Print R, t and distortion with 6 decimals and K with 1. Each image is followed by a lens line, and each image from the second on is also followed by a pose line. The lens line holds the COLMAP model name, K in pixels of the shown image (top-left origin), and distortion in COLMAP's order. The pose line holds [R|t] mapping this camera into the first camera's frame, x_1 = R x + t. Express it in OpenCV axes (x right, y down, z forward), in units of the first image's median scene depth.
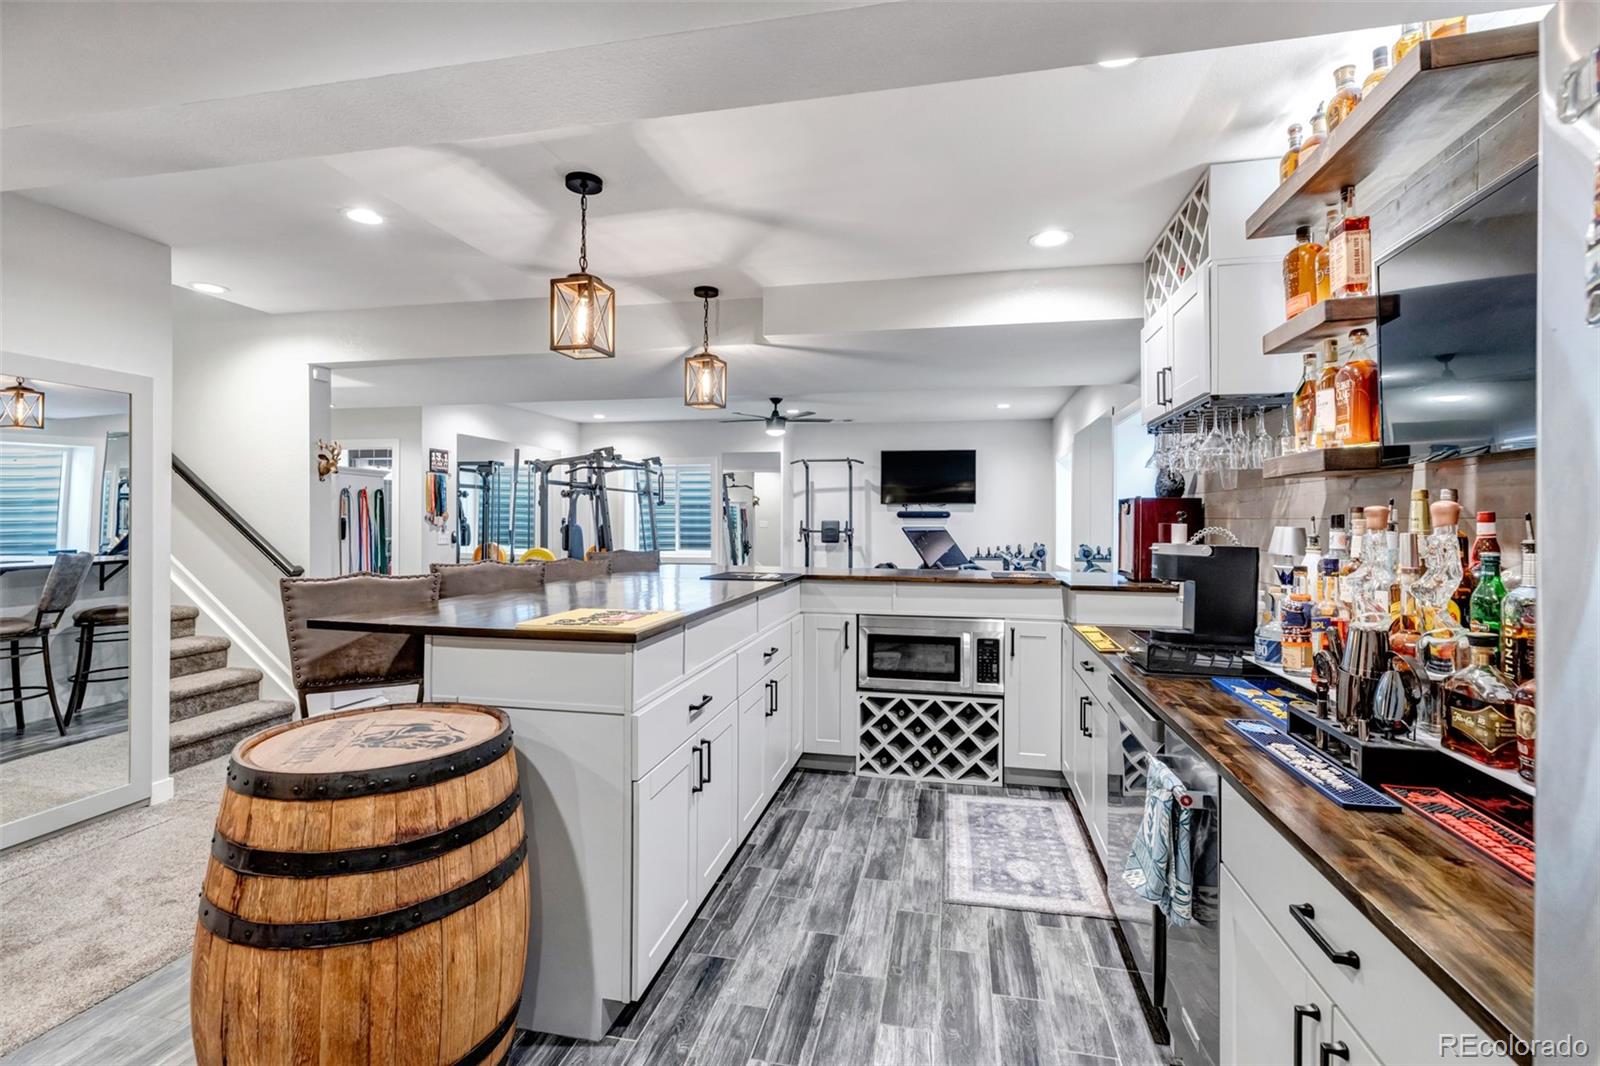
lens RADIAL K [[742.5, 0, 792.0], [0, 742.5, 522.2], [0, 0, 1]] dist [0.002134, 0.000524]
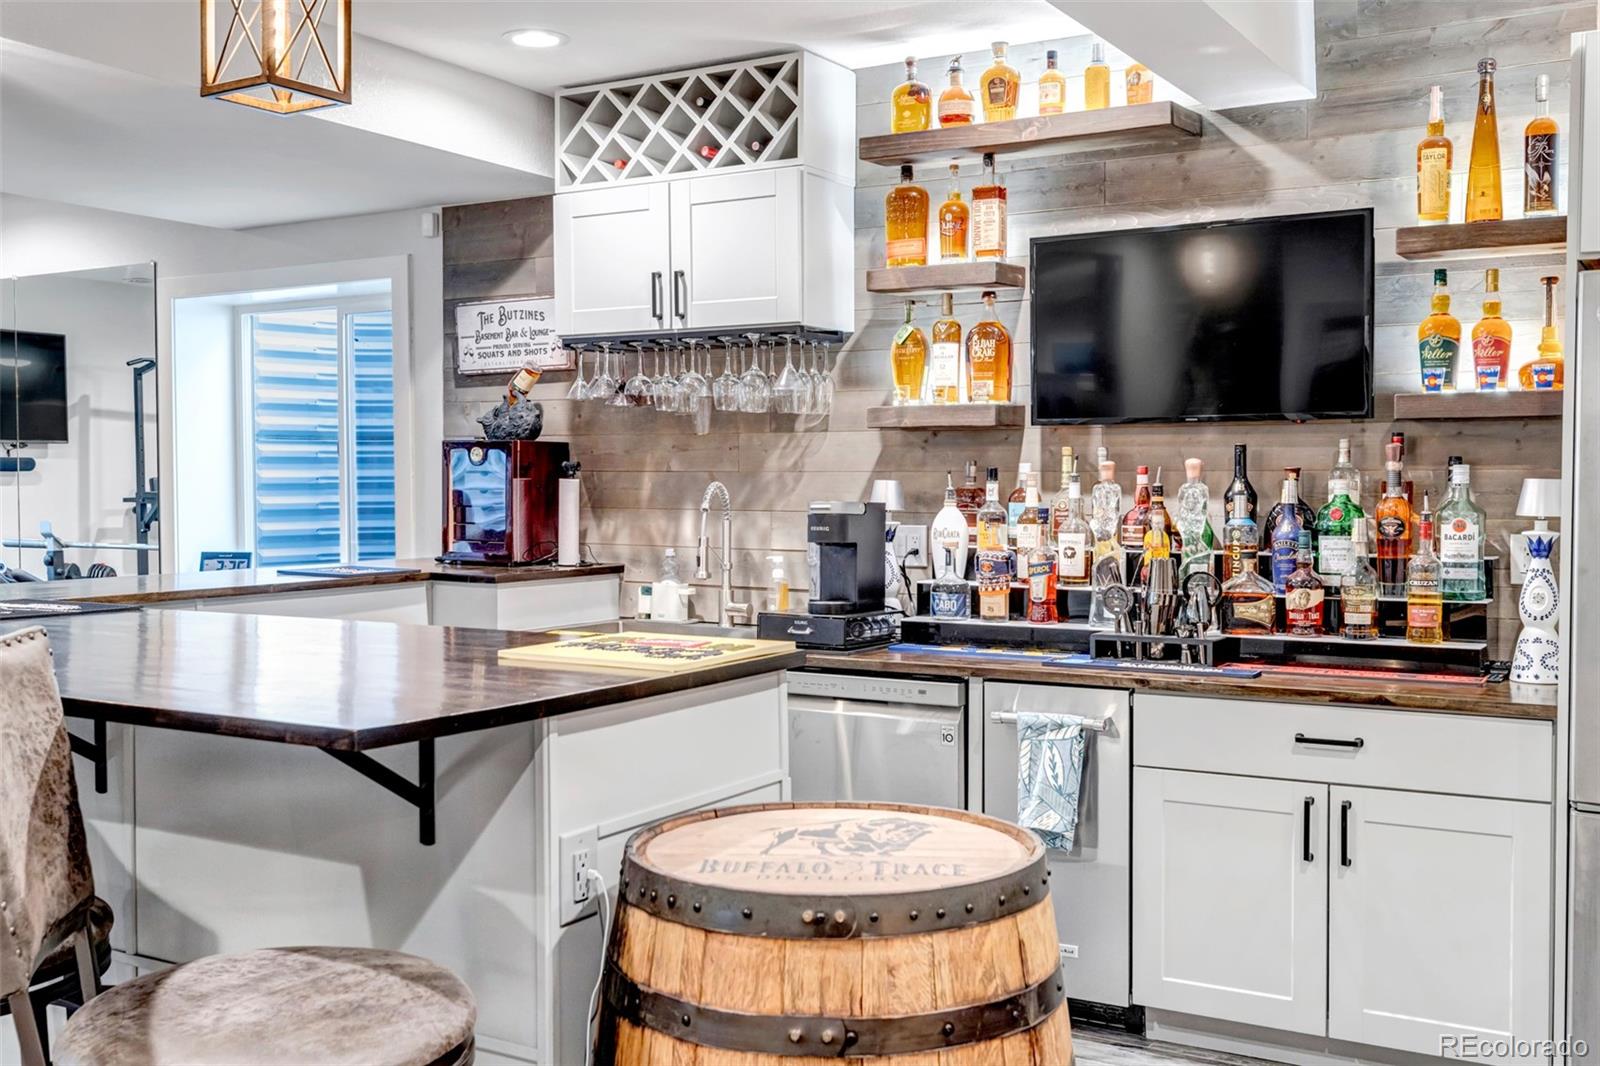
lens RADIAL K [[1605.3, 0, 800.0], [0, 1605.3, 533.0], [0, 0, 1]] dist [-0.005842, -0.001238]
pose [[0.317492, -0.035194, 0.947608, -1.137075], [0.004905, 0.999359, 0.035472, -0.000558], [-0.948248, -0.006614, 0.317461, 0.412153]]
